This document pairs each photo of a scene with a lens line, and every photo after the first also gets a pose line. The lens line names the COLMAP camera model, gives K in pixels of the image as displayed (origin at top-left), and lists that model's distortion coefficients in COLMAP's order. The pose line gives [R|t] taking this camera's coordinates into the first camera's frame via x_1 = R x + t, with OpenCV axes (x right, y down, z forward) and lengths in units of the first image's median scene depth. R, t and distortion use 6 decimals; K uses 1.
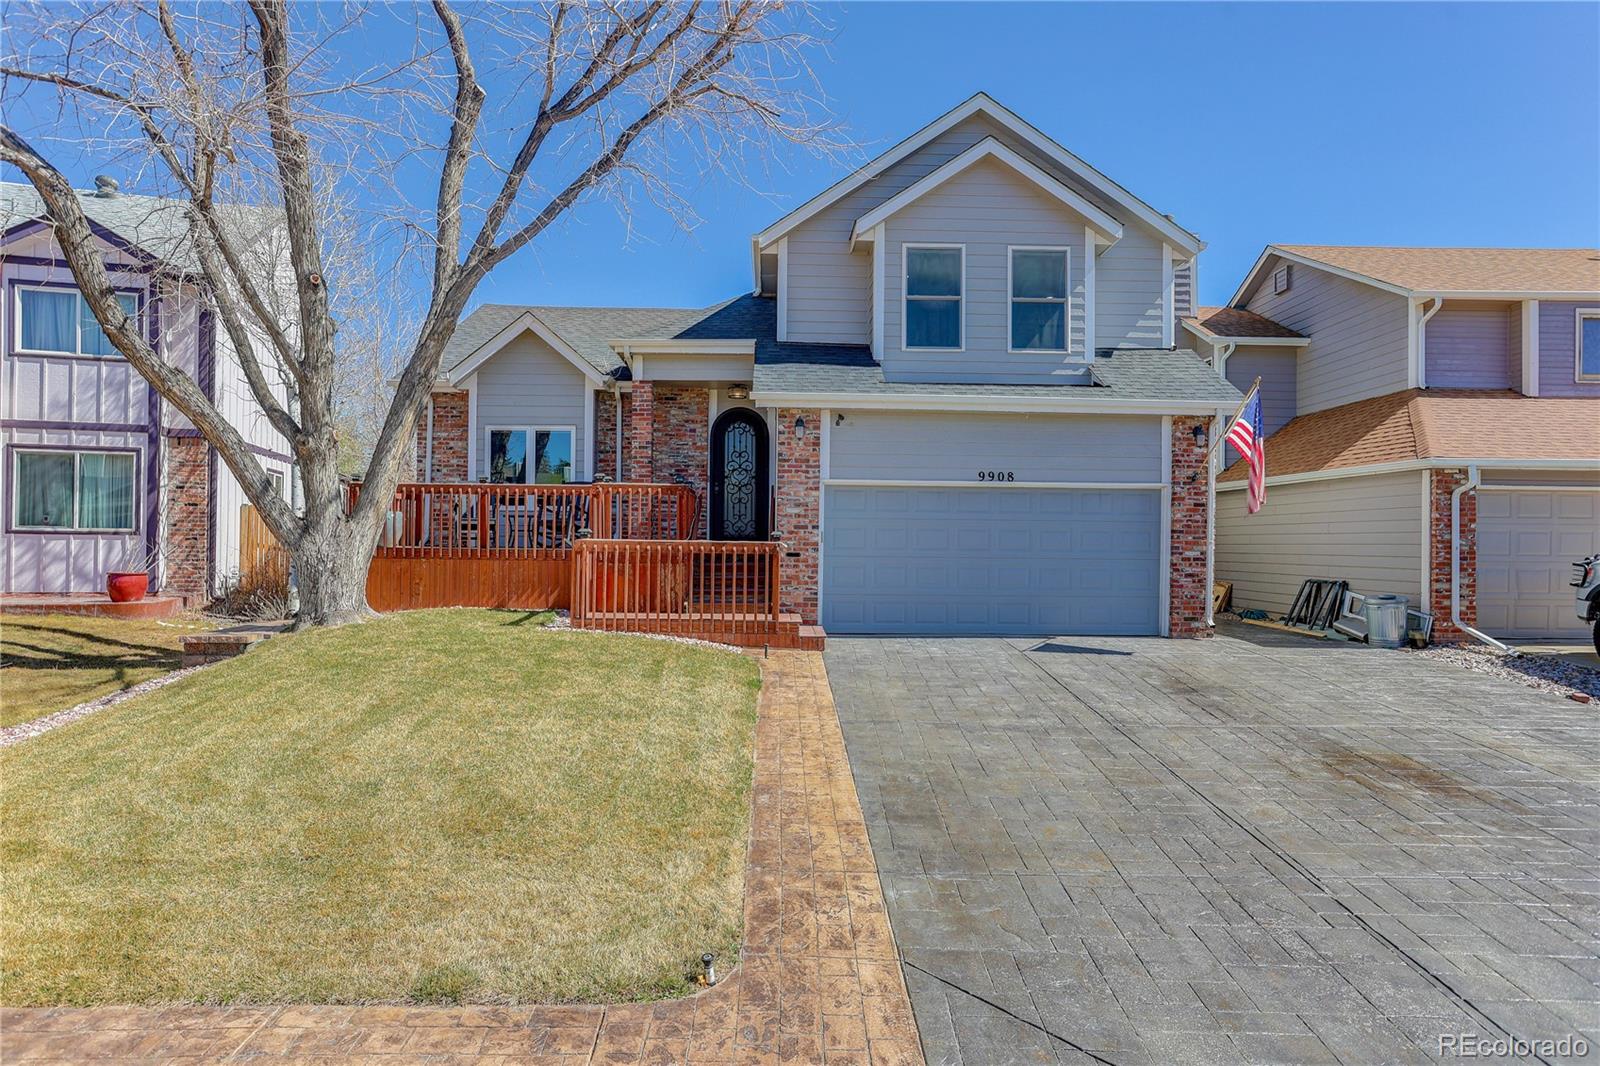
lens RADIAL K [[910.5, 0, 791.9], [0, 910.5, 534.0], [0, 0, 1]] dist [-0.022180, 0.001117]
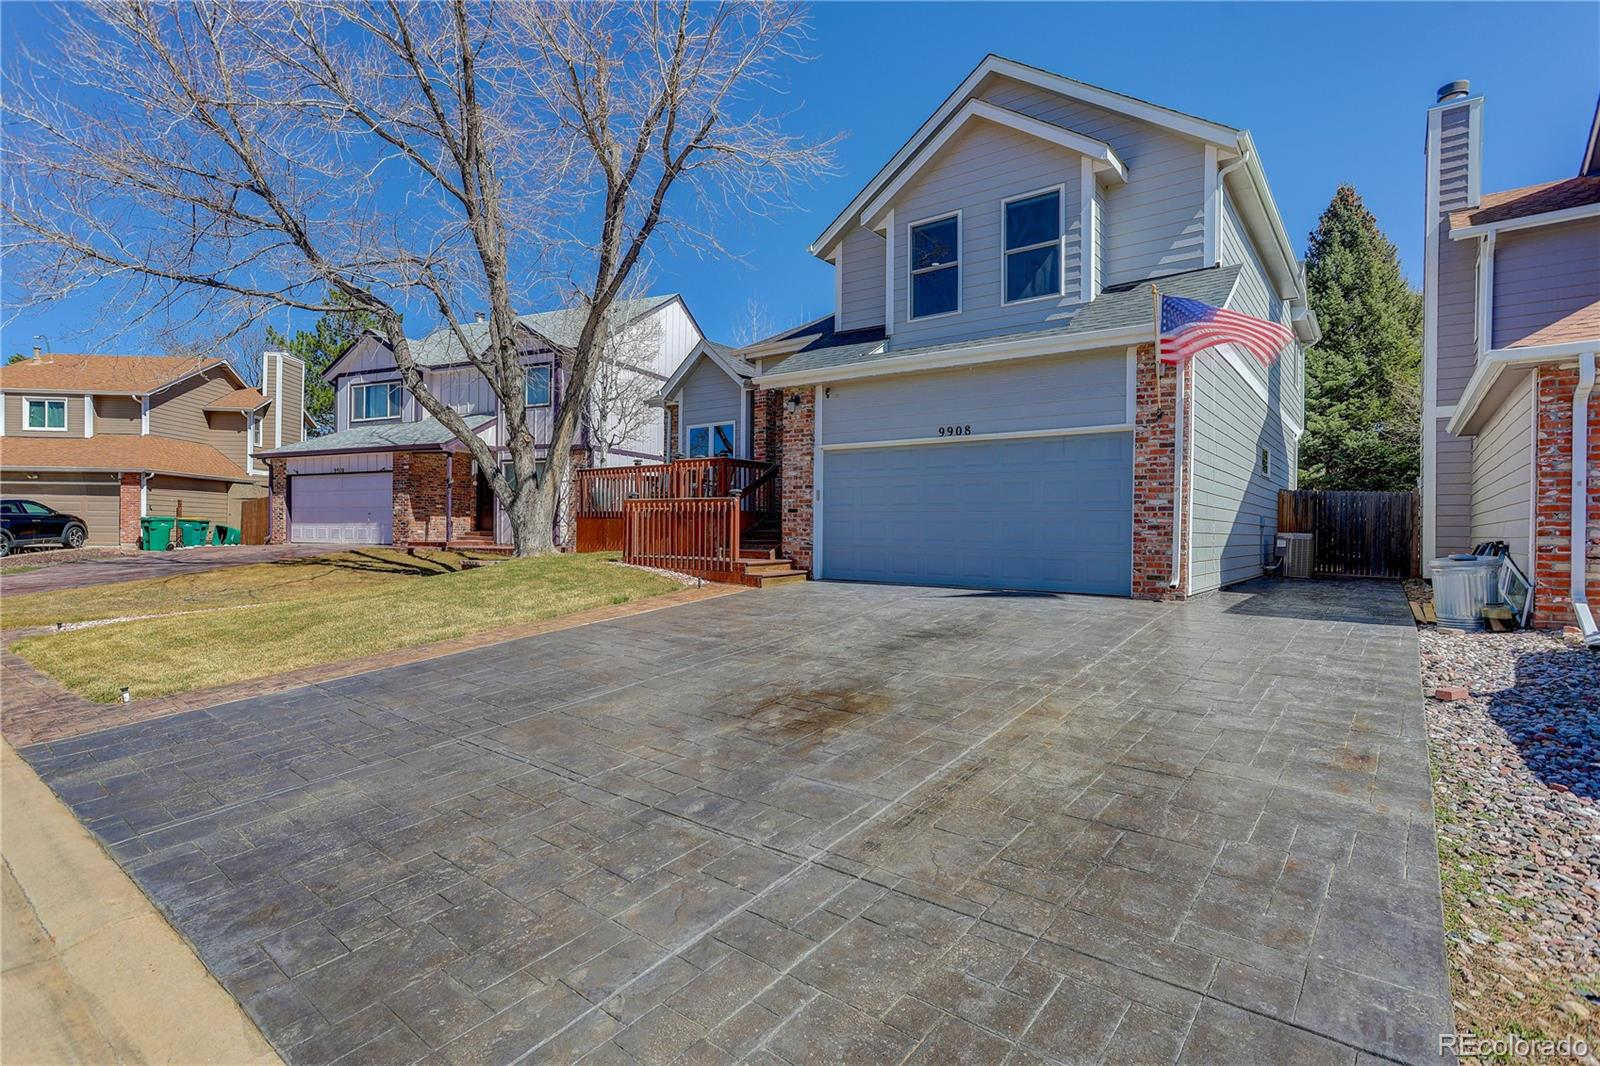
lens RADIAL K [[770.5, 0, 789.2], [0, 770.5, 536.1], [0, 0, 1]] dist [-0.044797, 0.024789]
pose [[0.773453, 0.003555, -0.633844, 0.597147], [0.002699, 0.999957, 0.008902, 0.044083], [0.633848, -0.008596, 0.773409, 0.204445]]
